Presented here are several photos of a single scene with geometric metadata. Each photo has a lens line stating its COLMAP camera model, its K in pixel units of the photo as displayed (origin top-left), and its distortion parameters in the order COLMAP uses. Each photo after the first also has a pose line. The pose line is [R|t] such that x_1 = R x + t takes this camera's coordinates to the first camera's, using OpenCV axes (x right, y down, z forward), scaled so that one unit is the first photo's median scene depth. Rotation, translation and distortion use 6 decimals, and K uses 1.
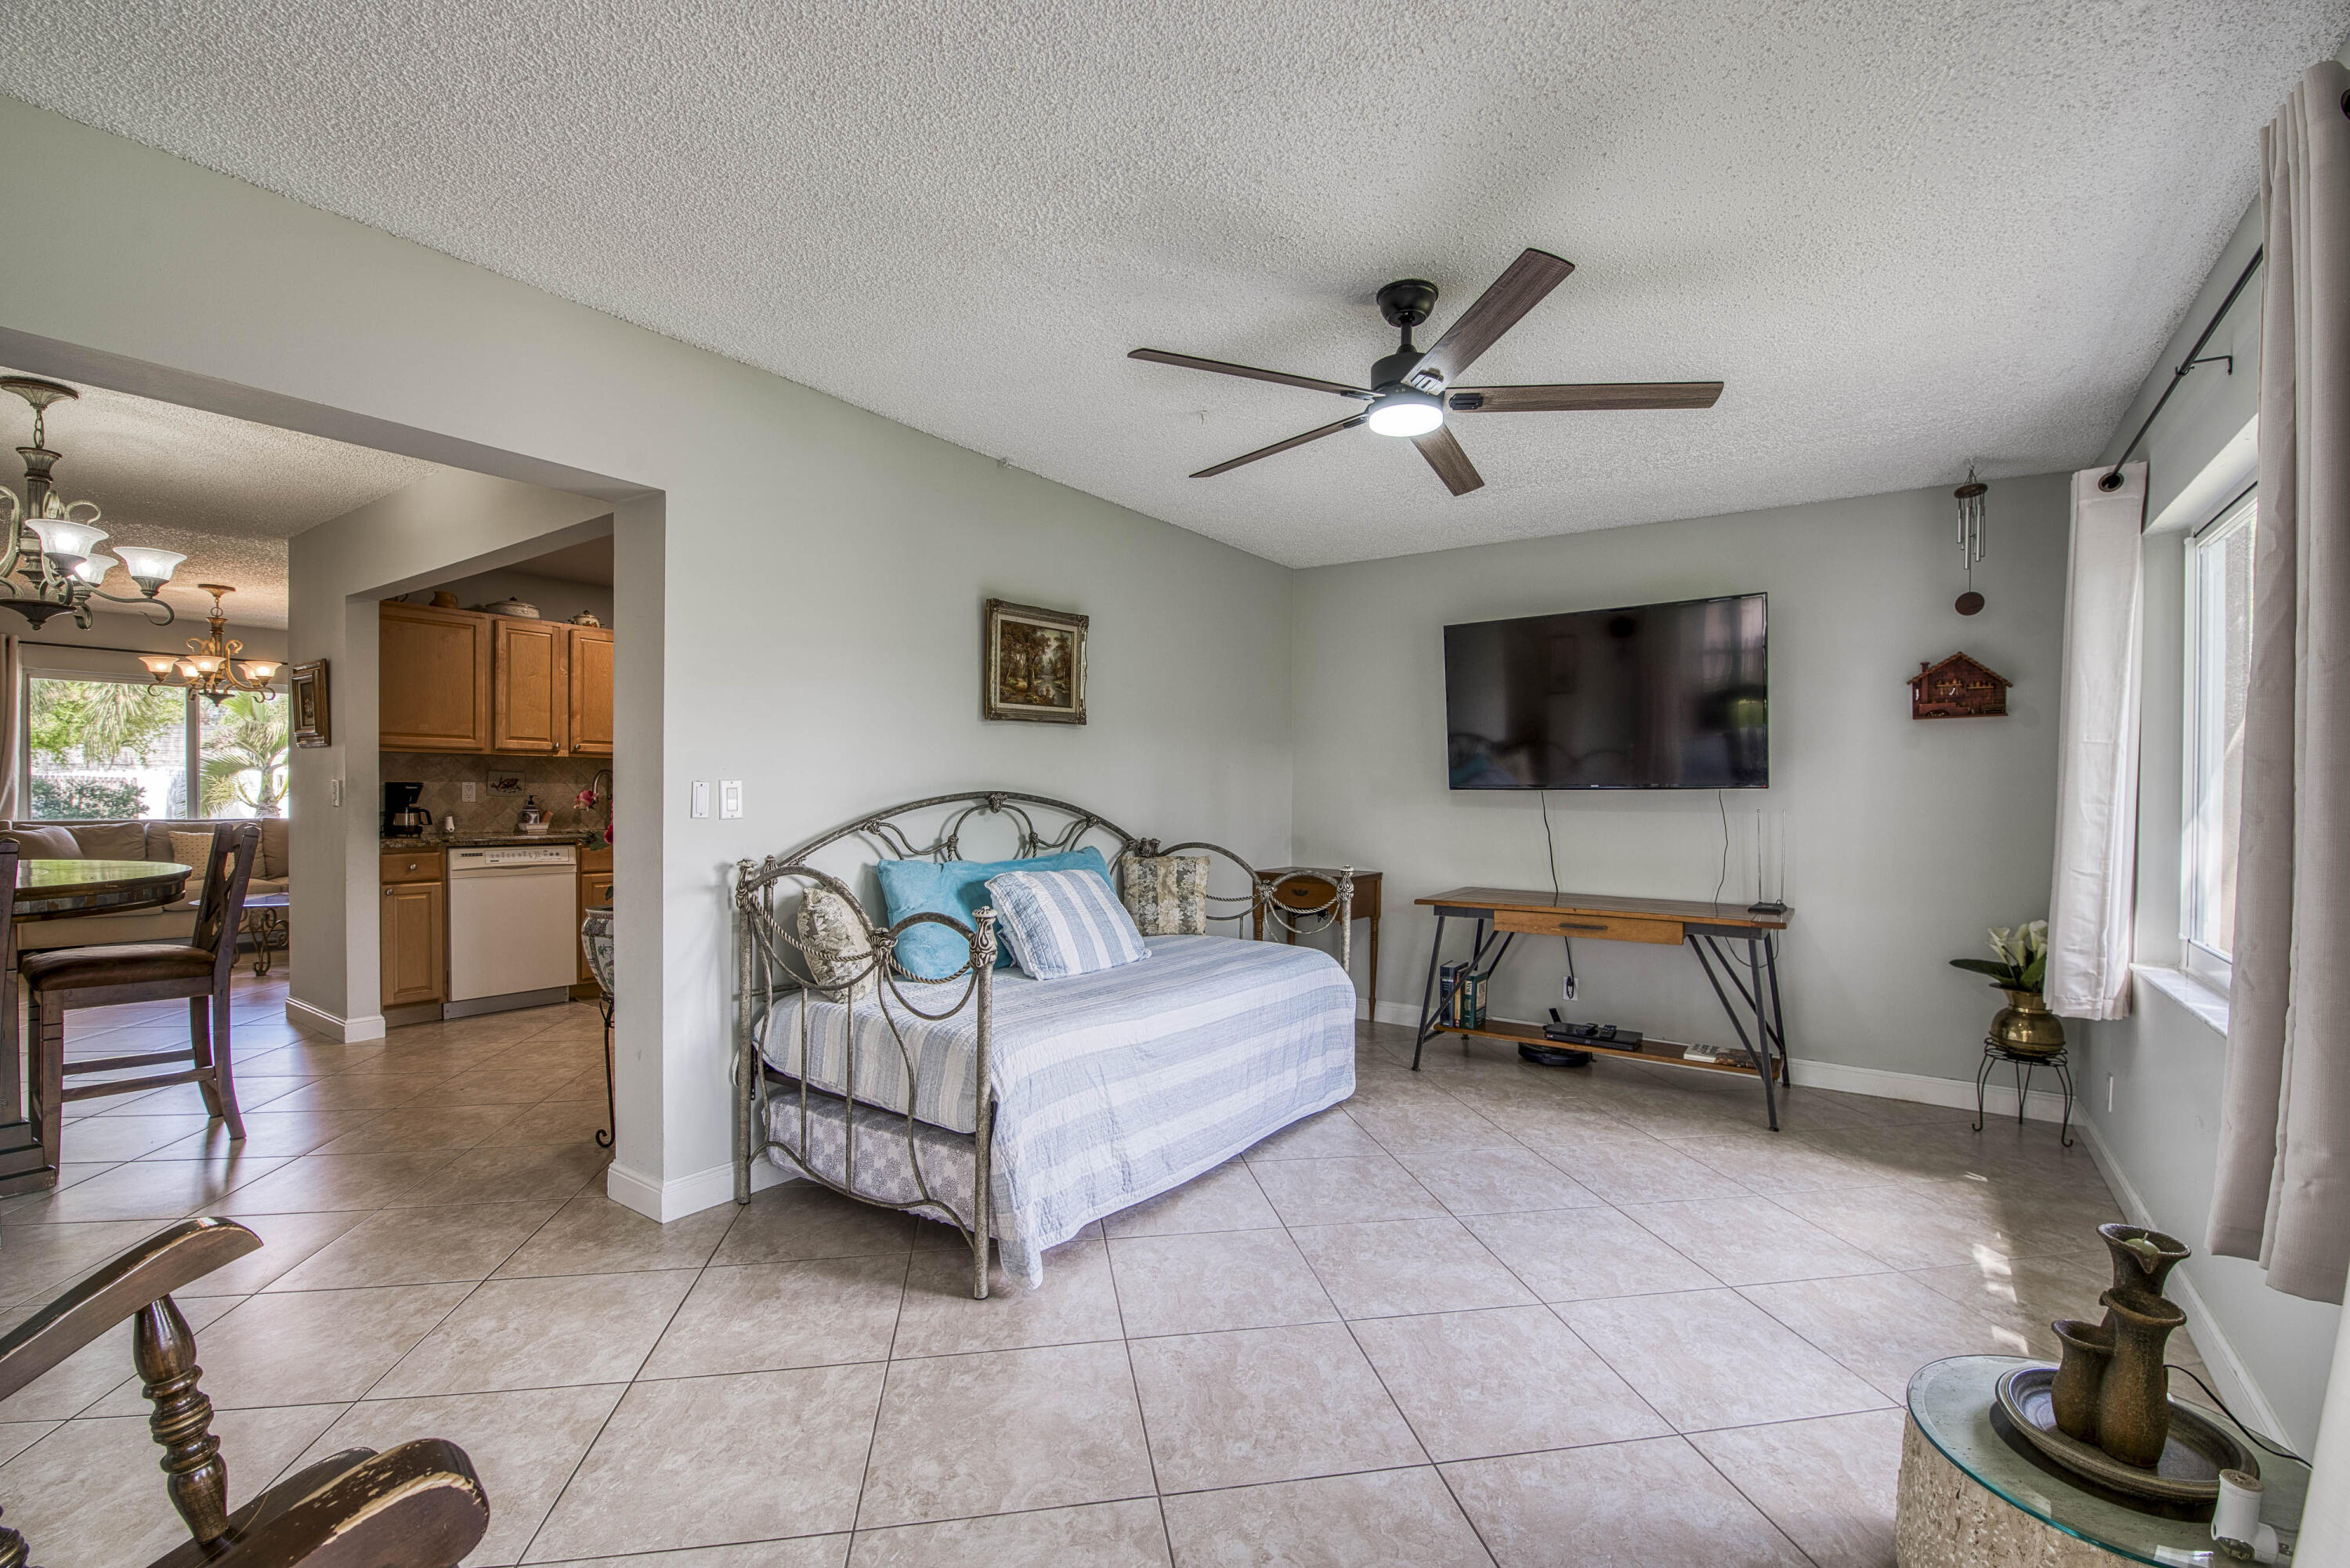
lens RADIAL K [[1009.0, 0, 1201.4], [0, 1009.0, 808.5], [0, 0, 1]] dist [-0.003200, -0.009961]
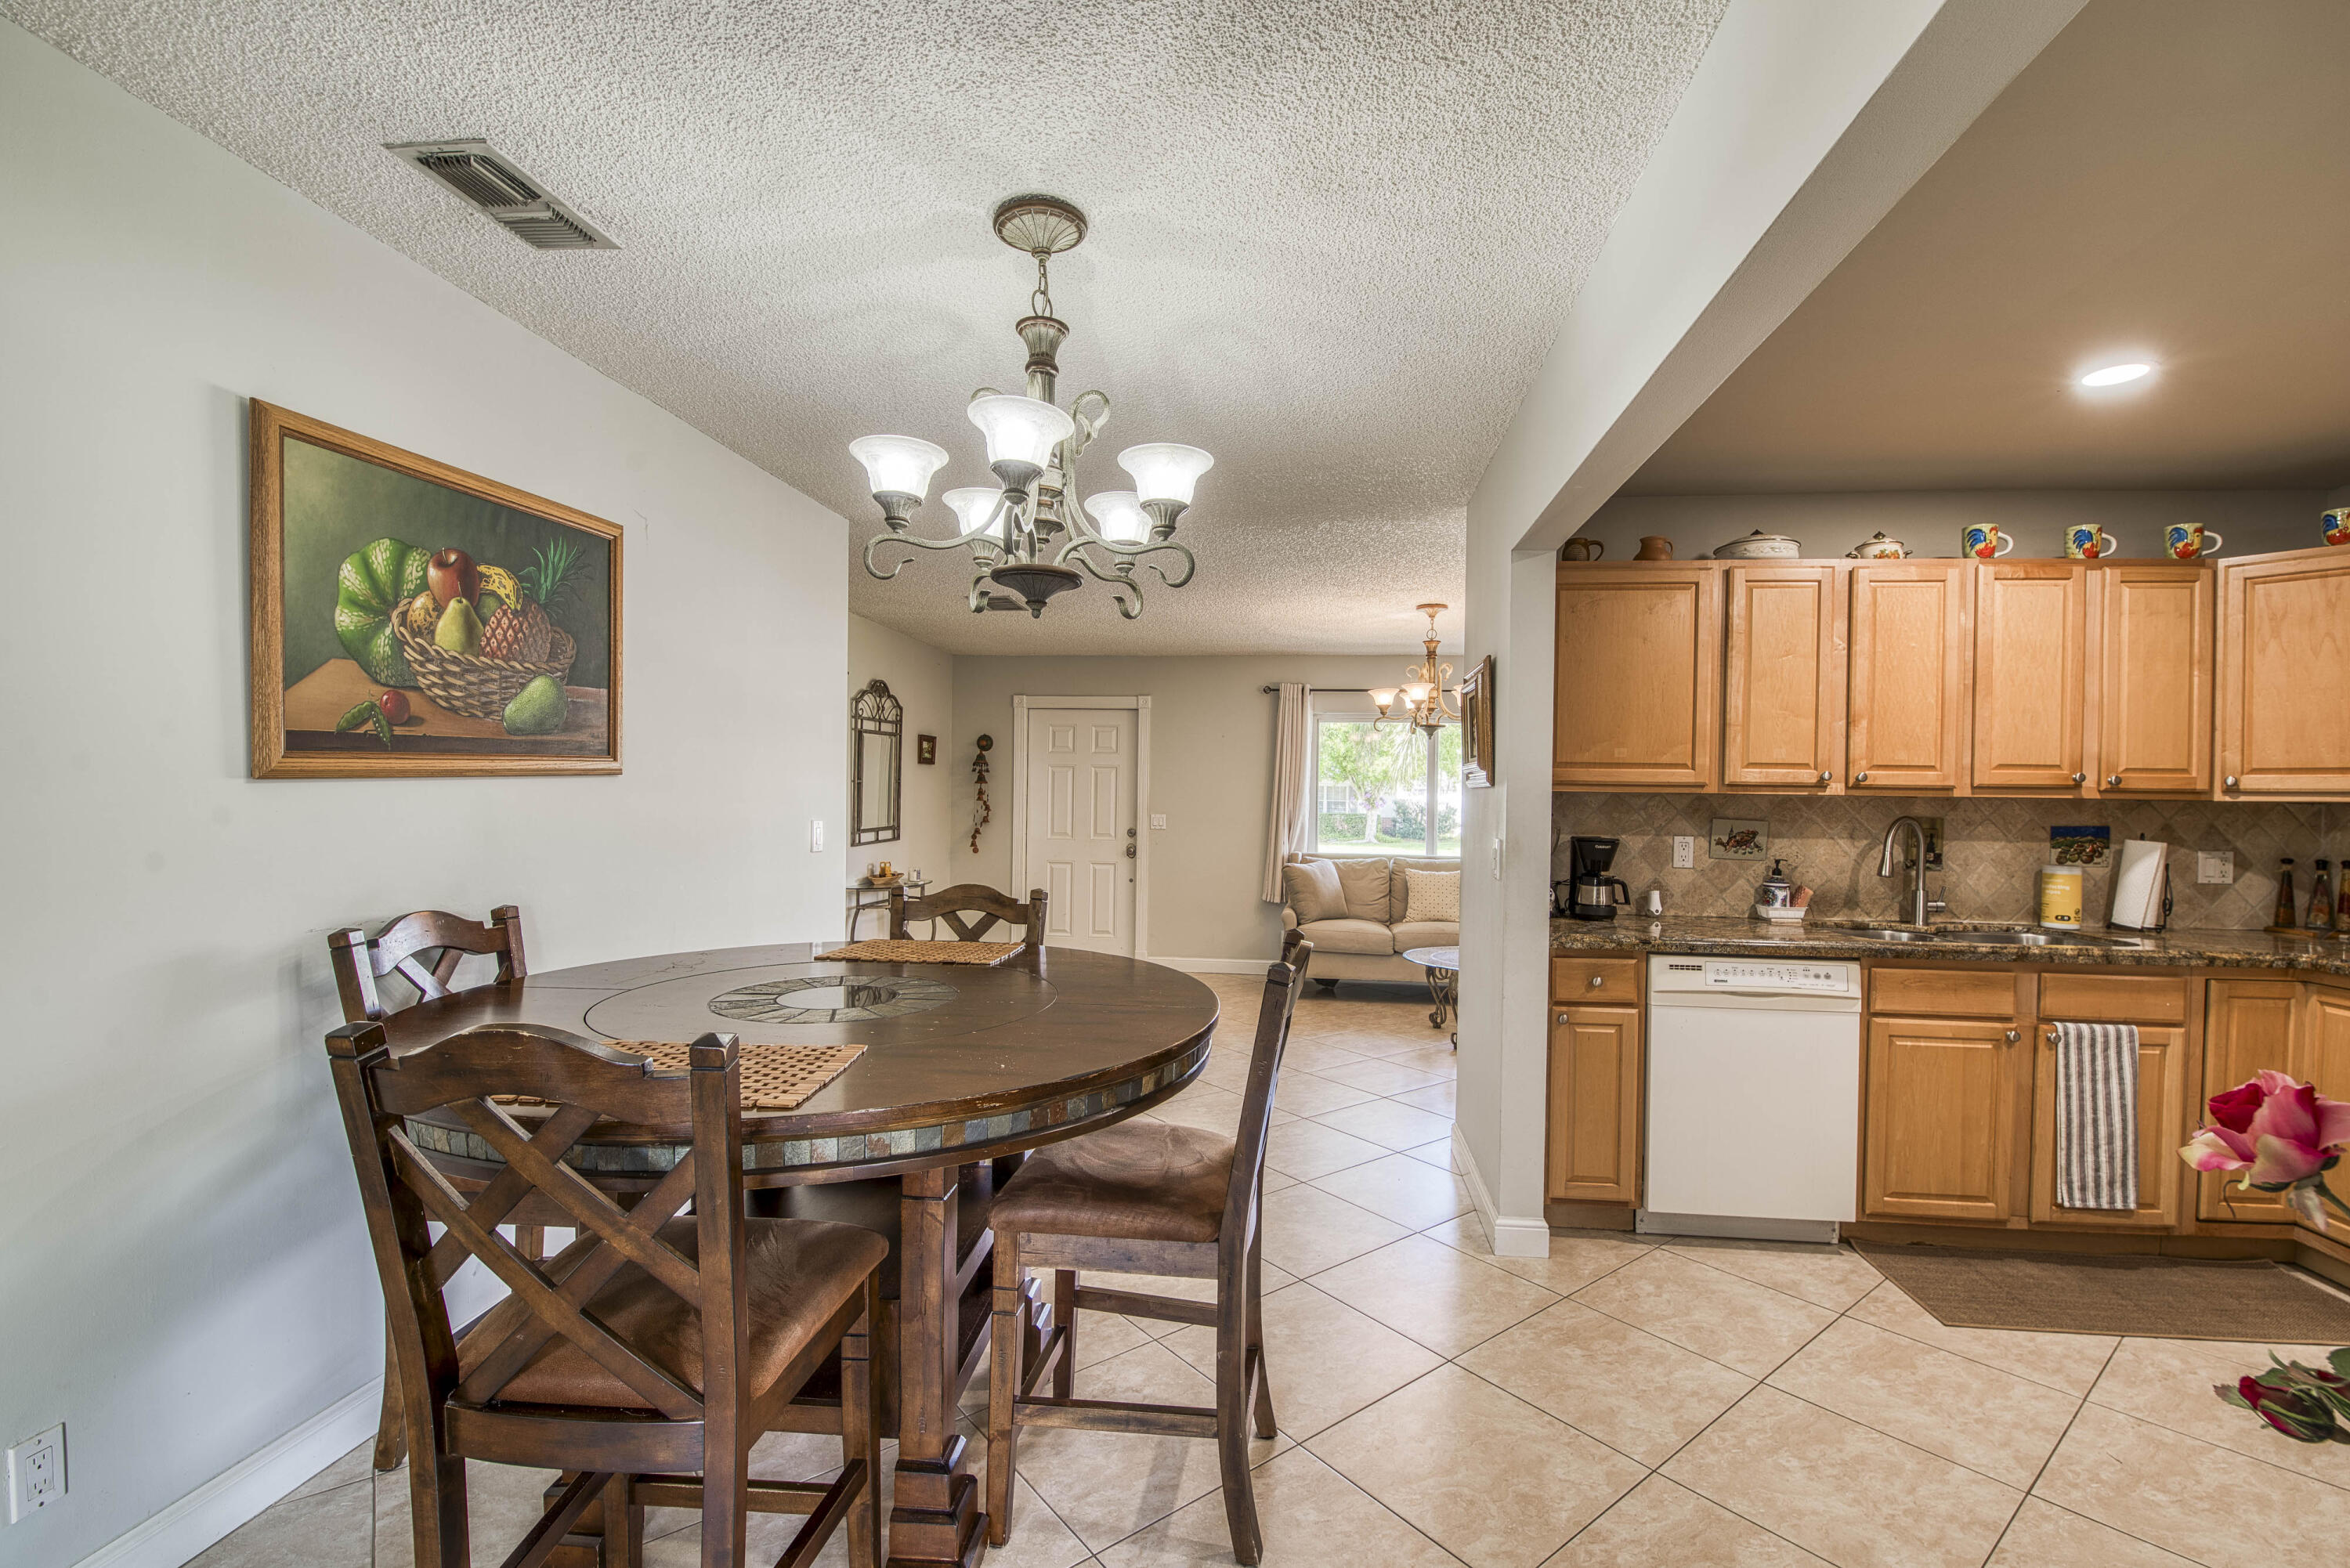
lens RADIAL K [[1009.0, 0, 1201.4], [0, 1009.0, 808.5], [0, 0, 1]] dist [-0.003200, -0.009961]
pose [[0.473384, 0.007444, -0.880825, -0.434126], [-0.025198, 0.999669, -0.005094, -0.045702], [0.880496, 0.024607, 0.473415, 0.596353]]
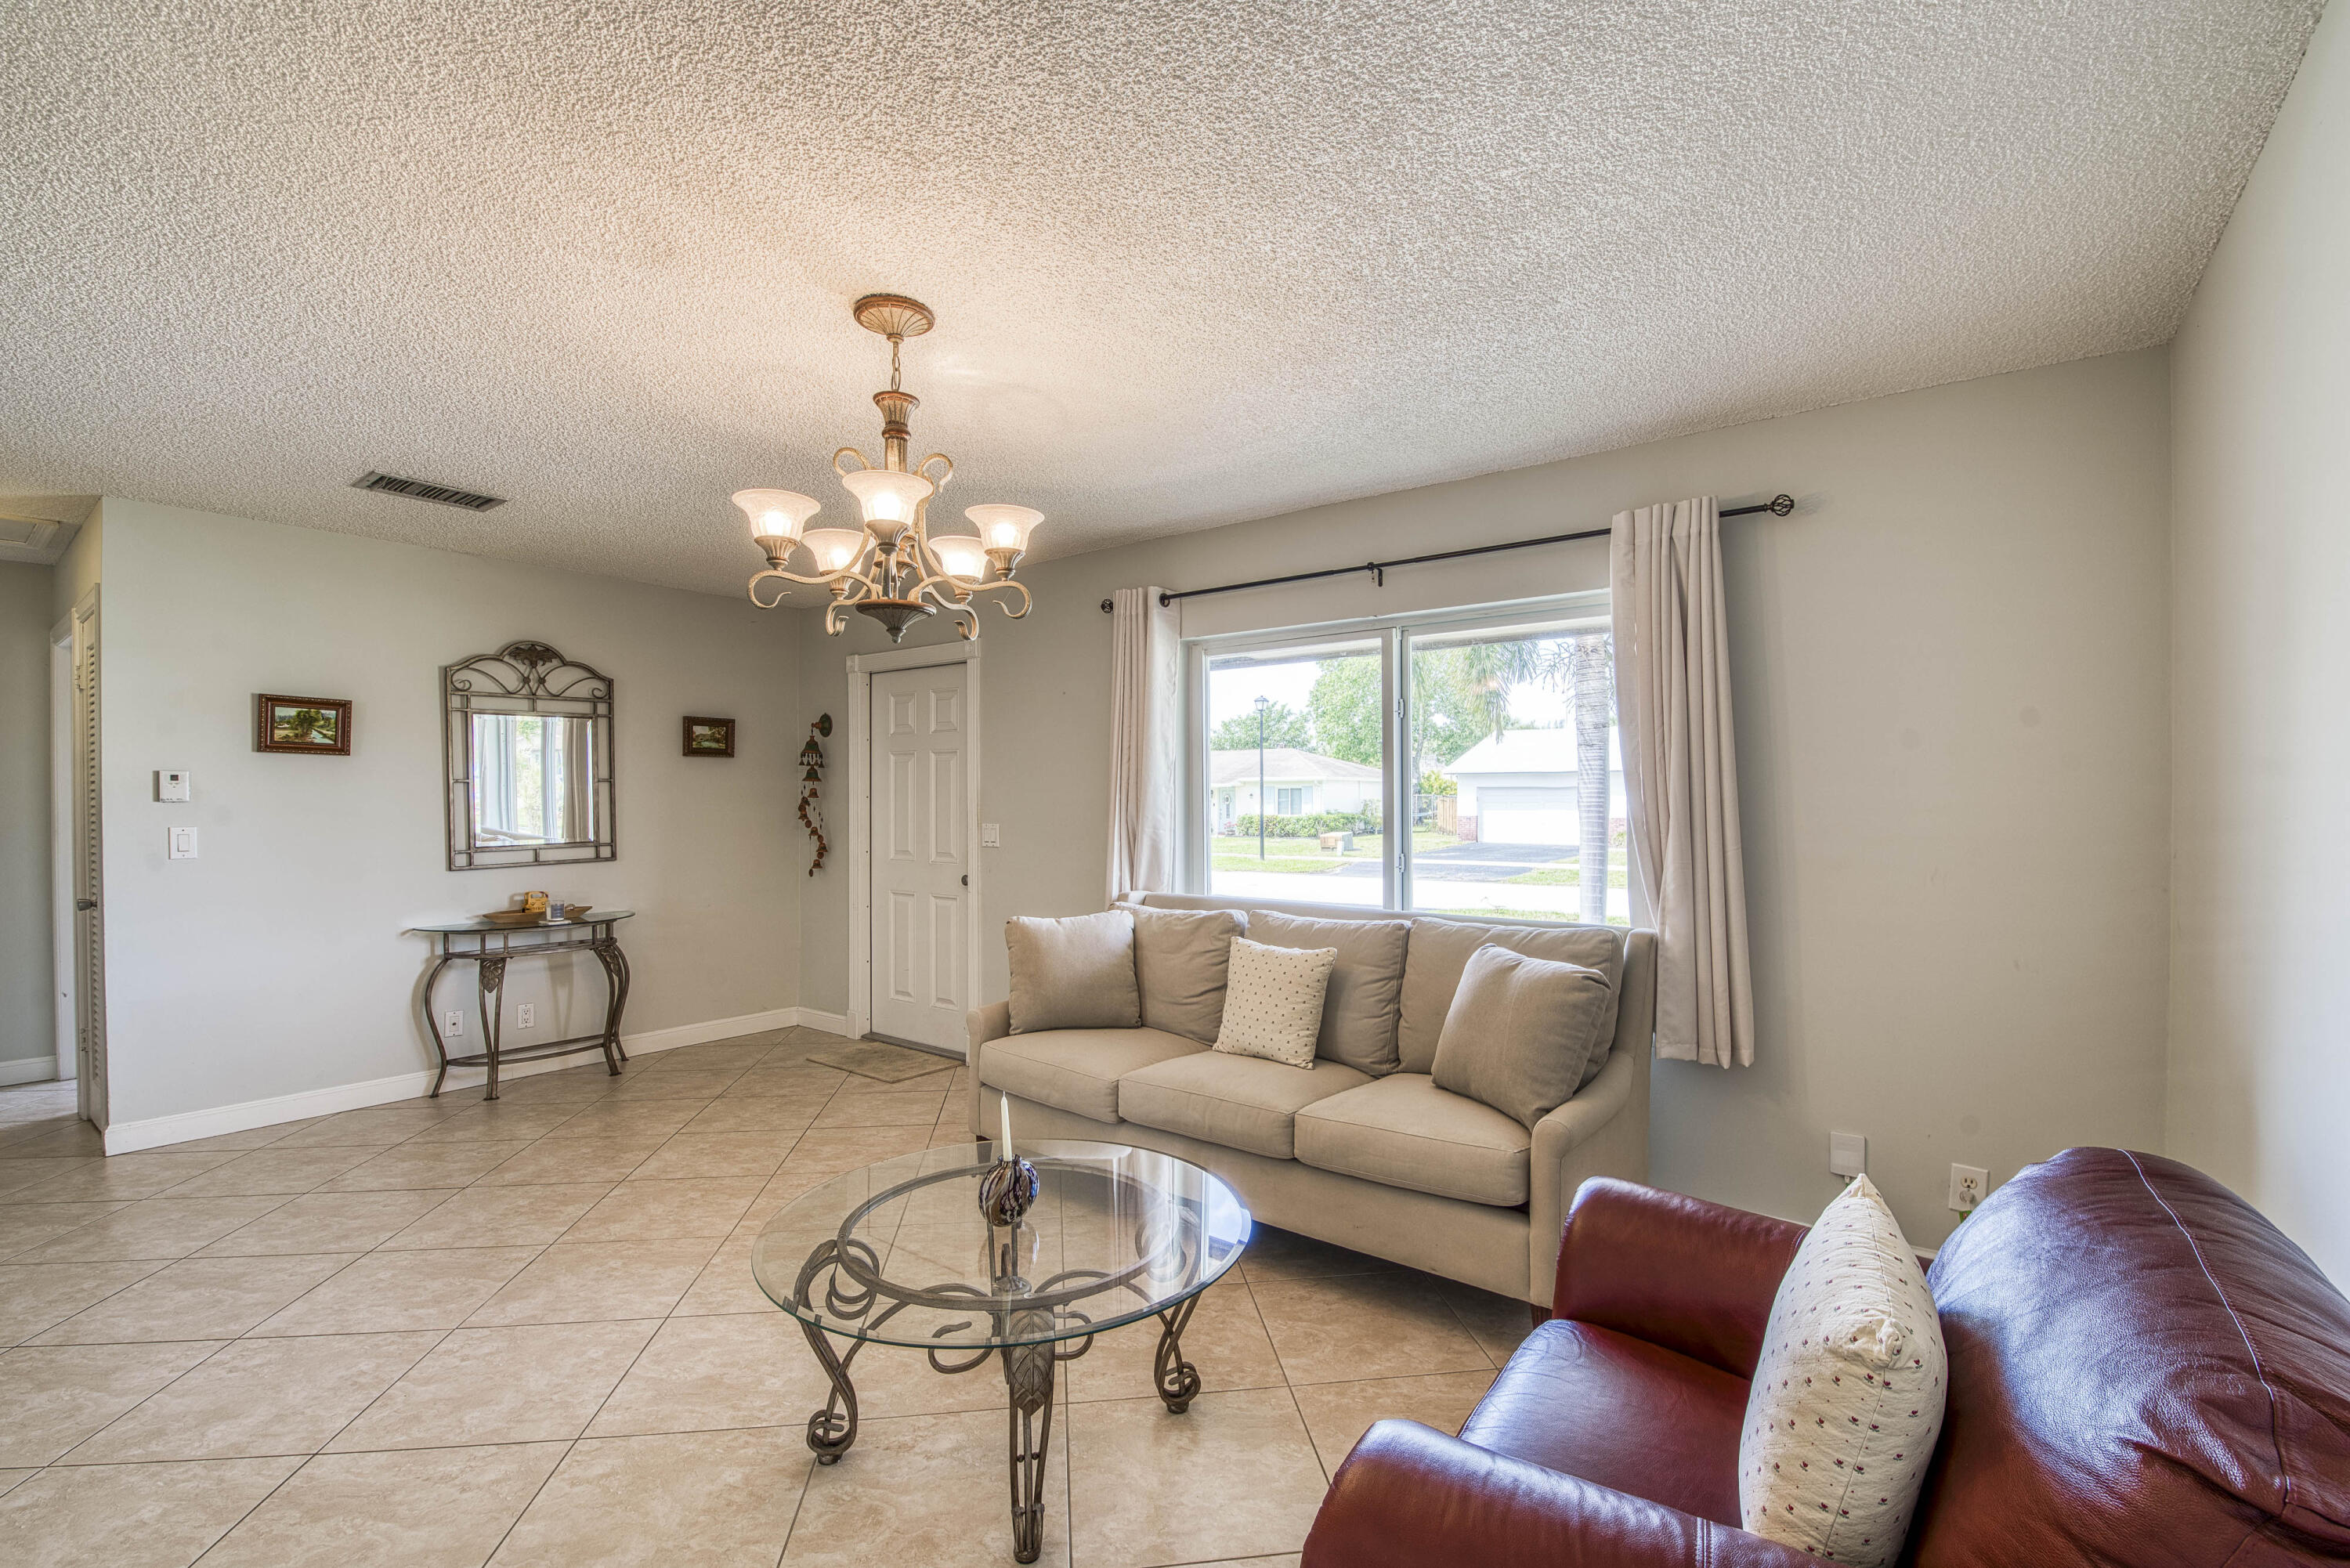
lens RADIAL K [[998.0, 0, 1176.5], [0, 998.0, 802.7], [0, 0, 1]] dist [-0.000090, -0.005530]
pose [[-0.036939, 0.001323, -0.999317, -0.968621], [-0.014678, 0.999891, 0.001866, -0.072282], [0.999210, 0.014736, -0.036915, 1.707747]]
